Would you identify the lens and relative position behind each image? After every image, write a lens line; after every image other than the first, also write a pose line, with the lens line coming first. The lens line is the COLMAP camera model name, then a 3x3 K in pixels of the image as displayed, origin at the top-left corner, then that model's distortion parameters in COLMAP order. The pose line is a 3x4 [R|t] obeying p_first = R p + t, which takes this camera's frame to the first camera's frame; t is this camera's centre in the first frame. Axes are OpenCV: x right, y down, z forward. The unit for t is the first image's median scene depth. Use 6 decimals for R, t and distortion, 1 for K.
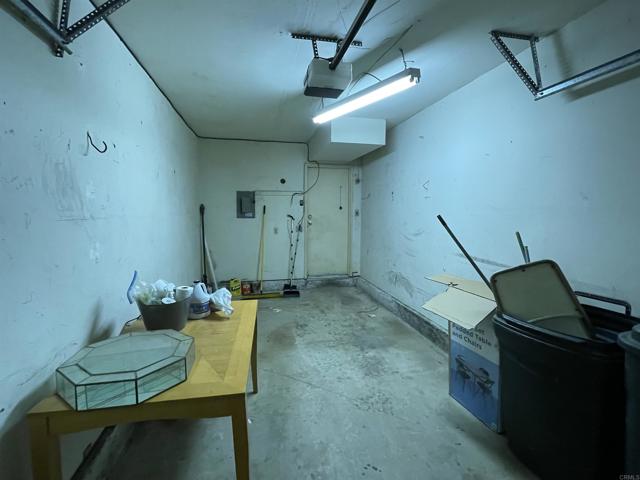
lens RADIAL K [[300.7, 0, 319.1], [0, 300.7, 239.9], [0, 0, 1]] dist [-0.002917, -0.000534]
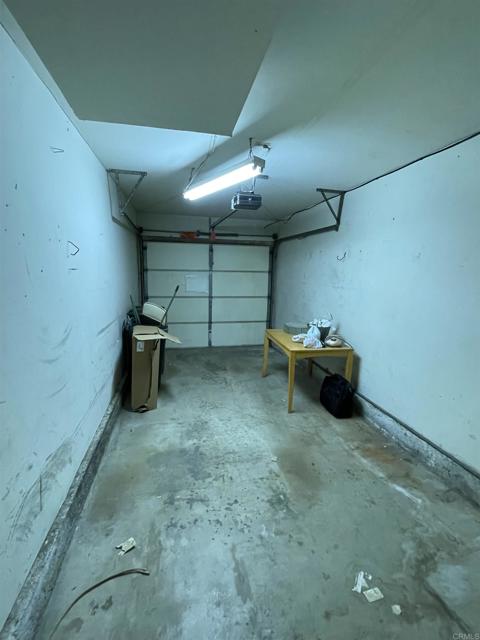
lens RADIAL K [[300.7, 0, 240.4], [0, 300.7, 320.1], [0, 0, 1]] dist [-0.002917, -0.000534]
pose [[-0.999720, -0.023650, -0.000906, 0.027128], [-0.023036, 0.963513, 0.266670, -0.231336], [-0.005434, 0.266616, -0.963788, 1.747050]]
